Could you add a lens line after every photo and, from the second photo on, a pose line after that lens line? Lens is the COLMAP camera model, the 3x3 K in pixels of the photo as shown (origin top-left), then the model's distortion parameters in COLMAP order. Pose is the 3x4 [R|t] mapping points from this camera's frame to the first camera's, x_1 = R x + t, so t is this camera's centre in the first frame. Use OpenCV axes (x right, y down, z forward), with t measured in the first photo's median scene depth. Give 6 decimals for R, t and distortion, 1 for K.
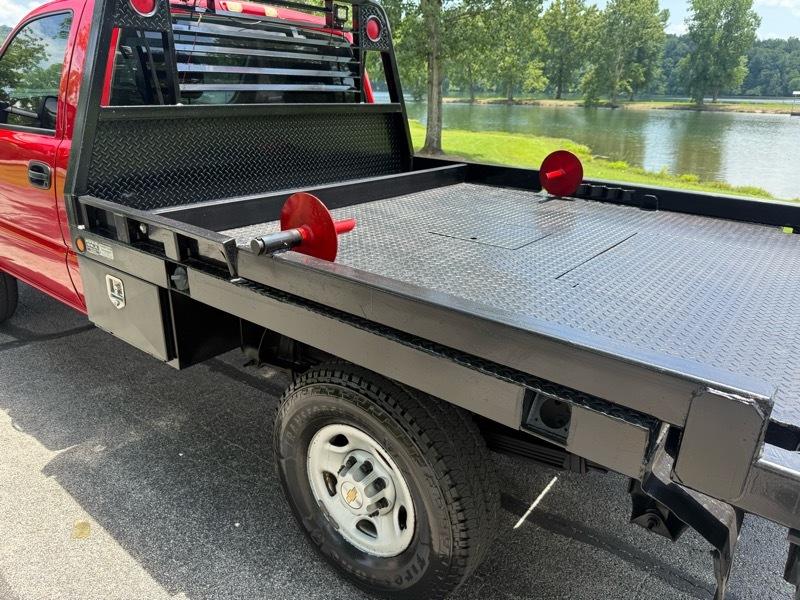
lens RADIAL K [[558.3, 0, 401.7], [0, 558.3, 303.8], [0, 0, 1]] dist [0.001039, -0.005299]
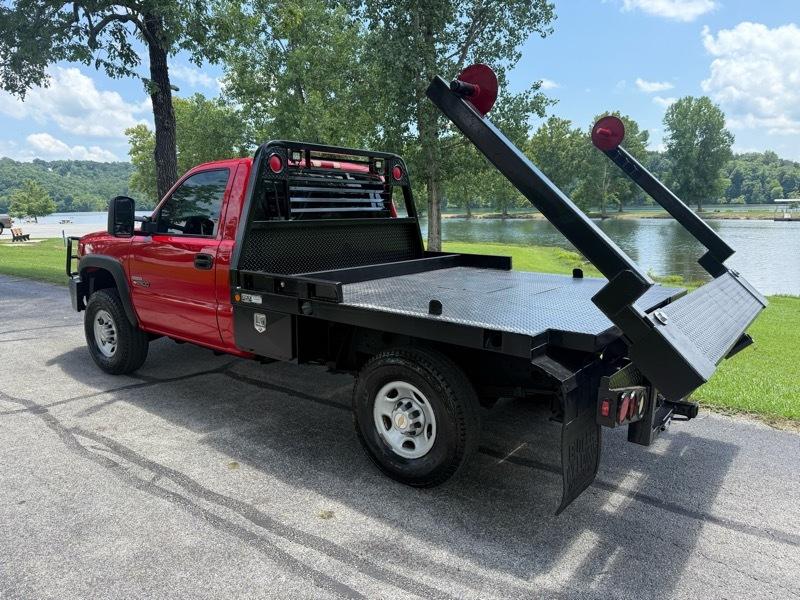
lens RADIAL K [[553.4, 0, 398.4], [0, 553.4, 302.9], [0, 0, 1]] dist [0.067351, -0.084145]
pose [[0.999699, -0.021976, -0.010879, -0.032117], [0.019432, 0.980580, -0.195157, 0.146559], [0.014957, 0.194887, 0.980712, -0.390775]]
